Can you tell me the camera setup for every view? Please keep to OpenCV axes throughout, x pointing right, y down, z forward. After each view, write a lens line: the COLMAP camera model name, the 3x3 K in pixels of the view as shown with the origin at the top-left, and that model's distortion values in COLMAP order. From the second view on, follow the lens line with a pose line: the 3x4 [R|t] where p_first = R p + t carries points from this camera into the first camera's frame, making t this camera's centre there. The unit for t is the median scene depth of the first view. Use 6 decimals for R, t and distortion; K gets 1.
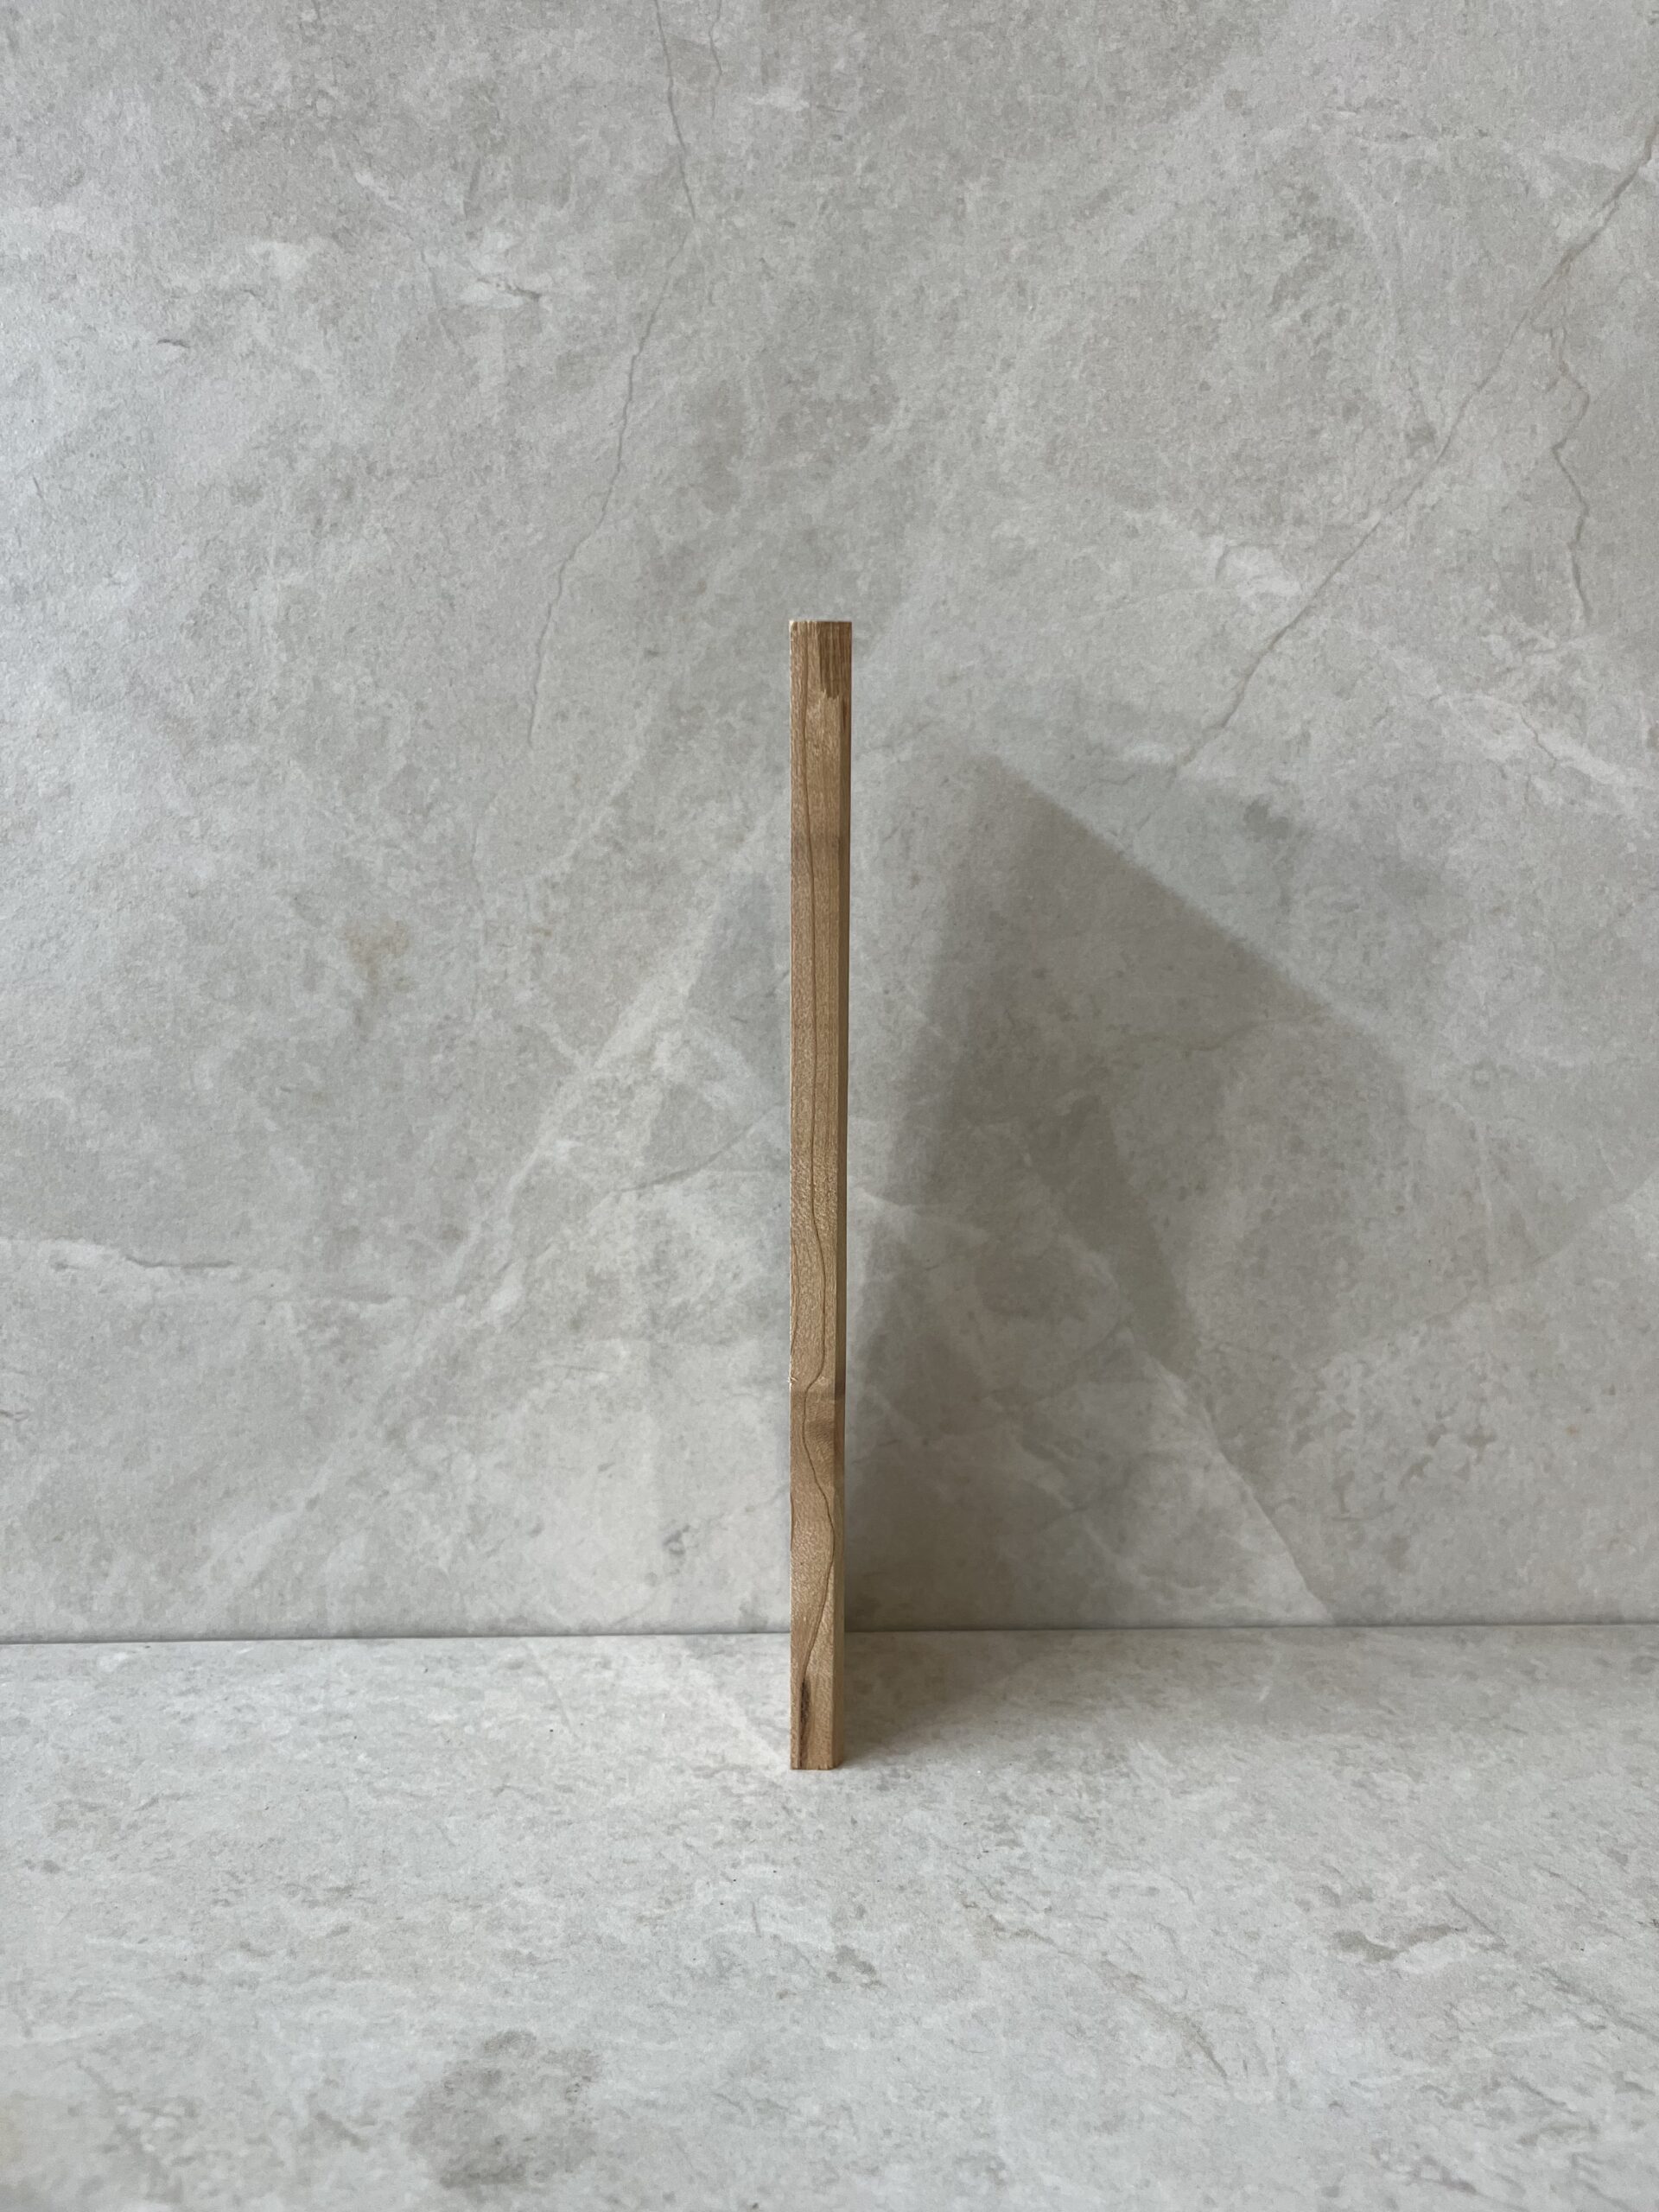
lens RADIAL K [[1669.1, 0, 841.2], [0, 1669.1, 1114.8], [0, 0, 1]] dist [0.027213, -0.063972]
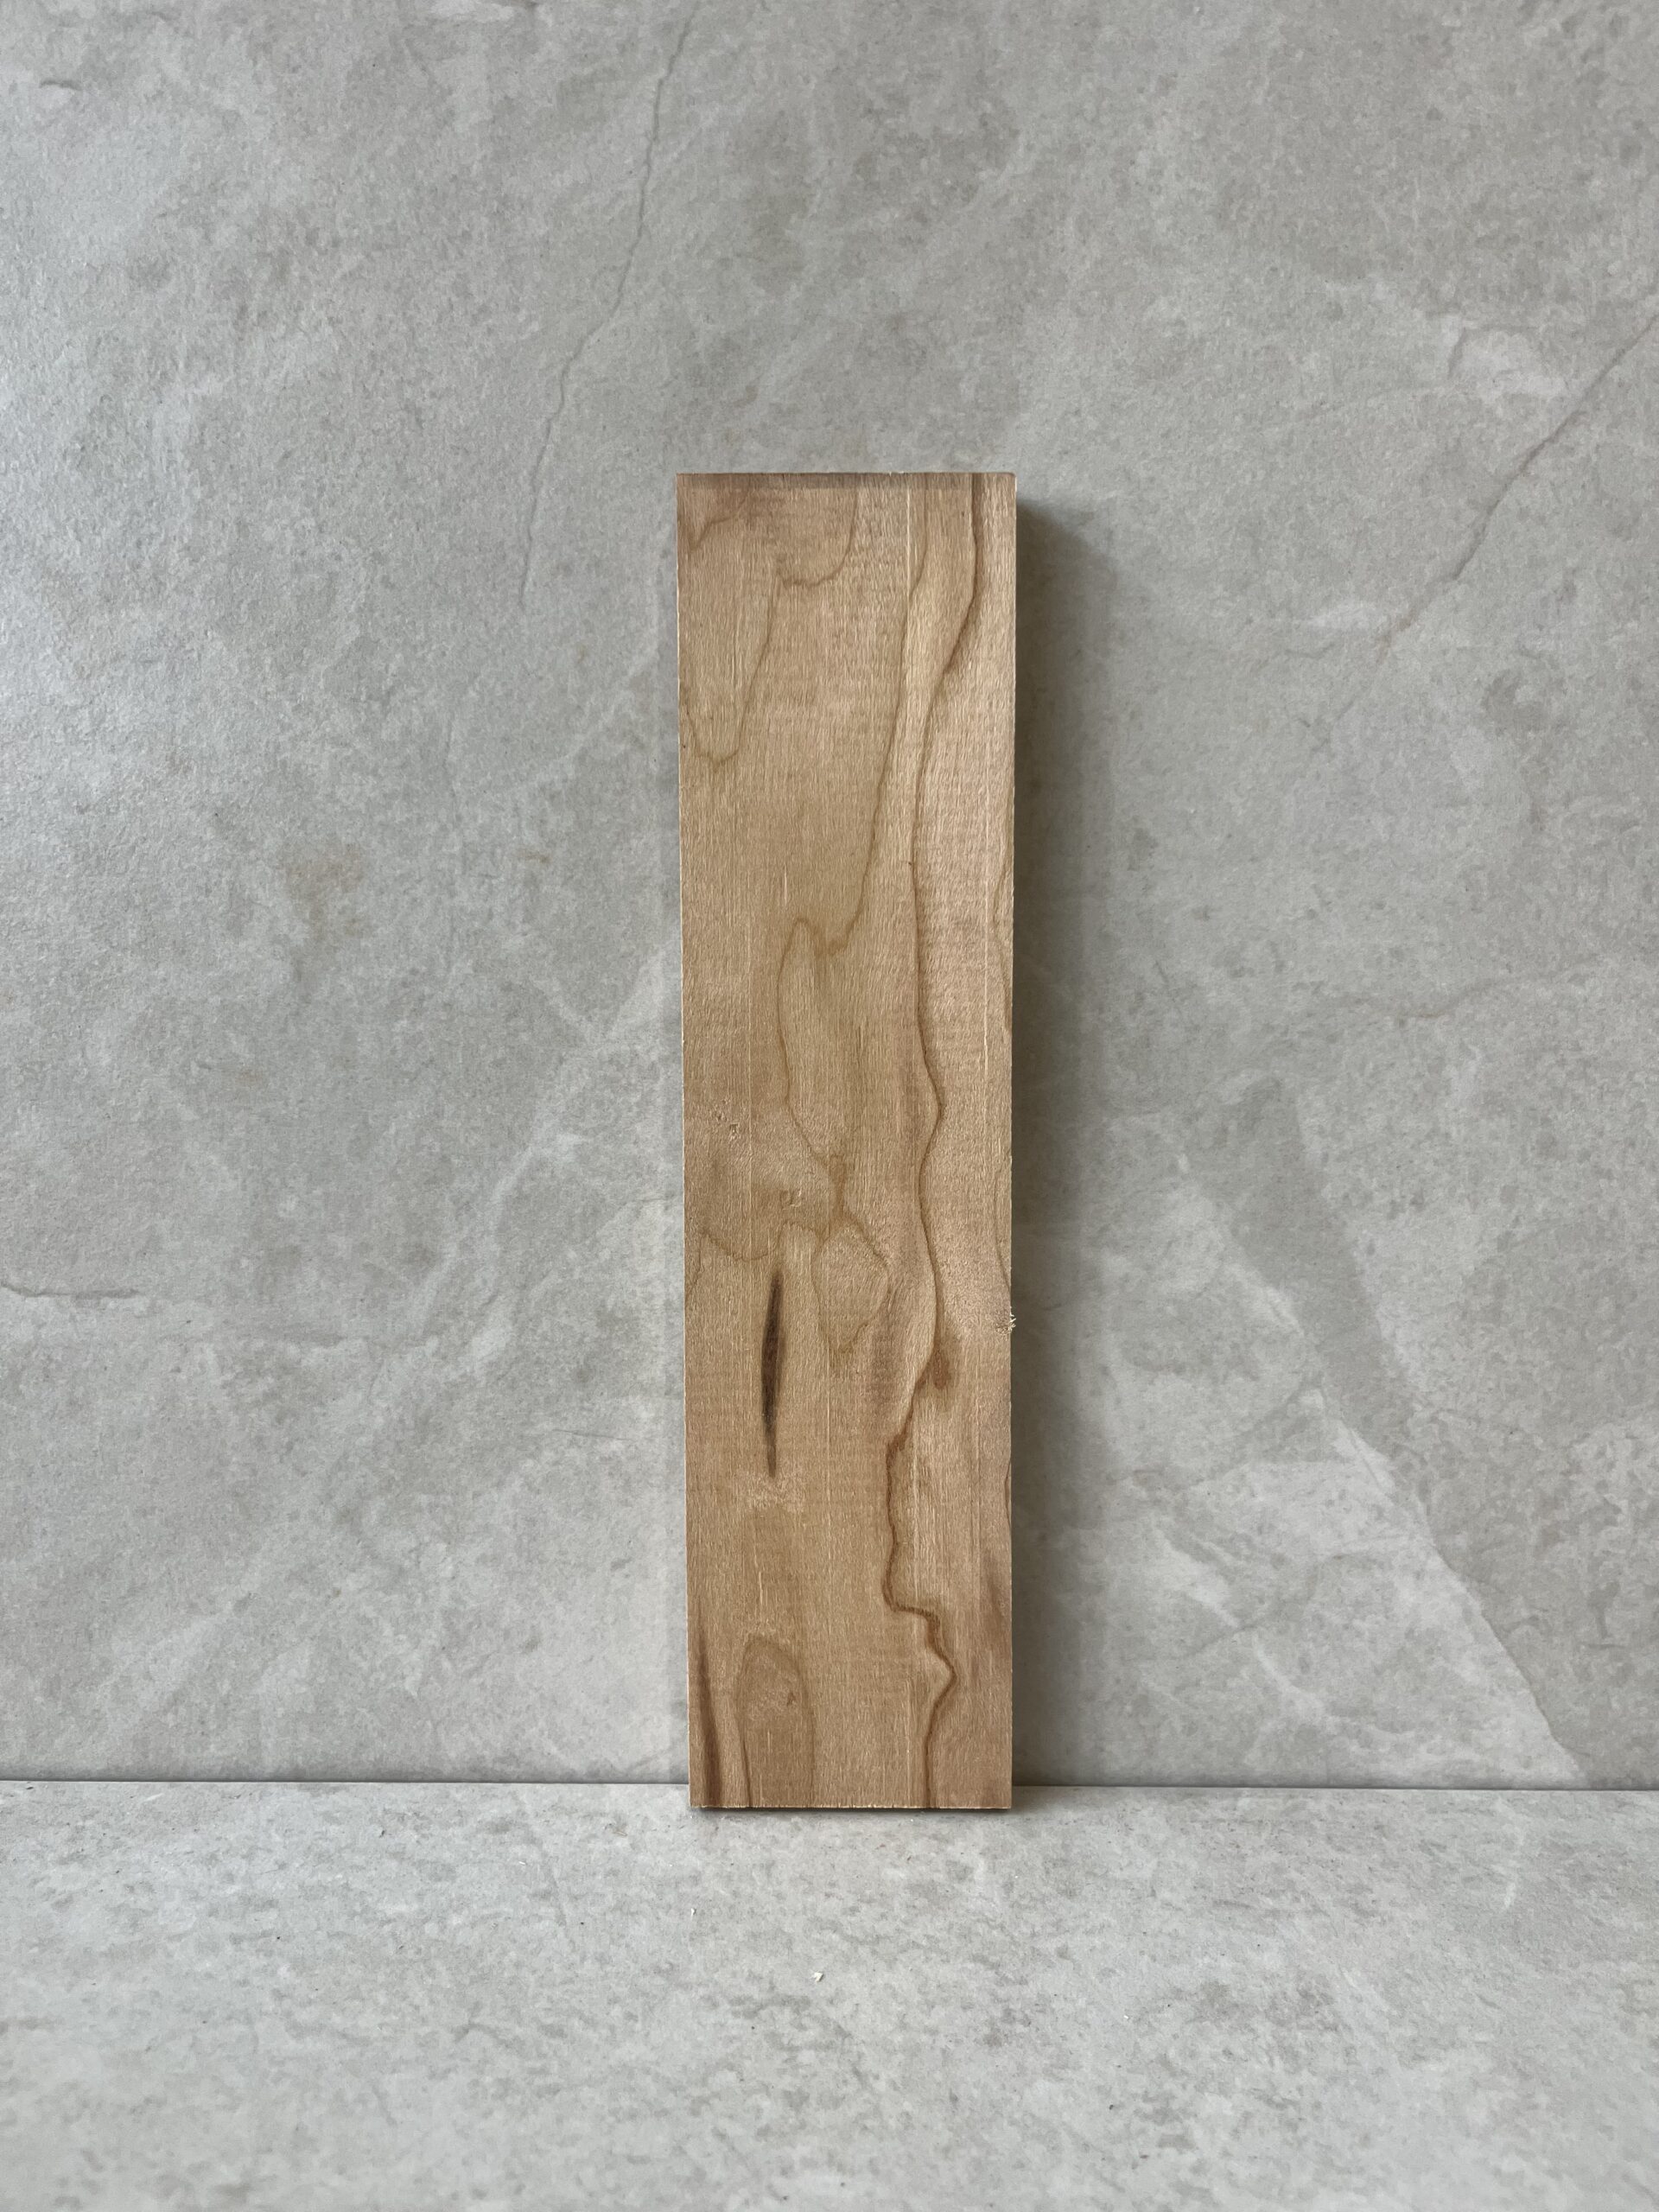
lens RADIAL K [[1669.1, 0, 838.8], [0, 1669.1, 1125.3], [0, 0, 1]] dist [0.027213, -0.063972]
pose [[0.999174, 0.005117, -0.040308, -0.012469], [-0.004452, 0.999853, 0.016581, -0.002006], [0.040387, -0.016388, 0.999050, 0.250925]]
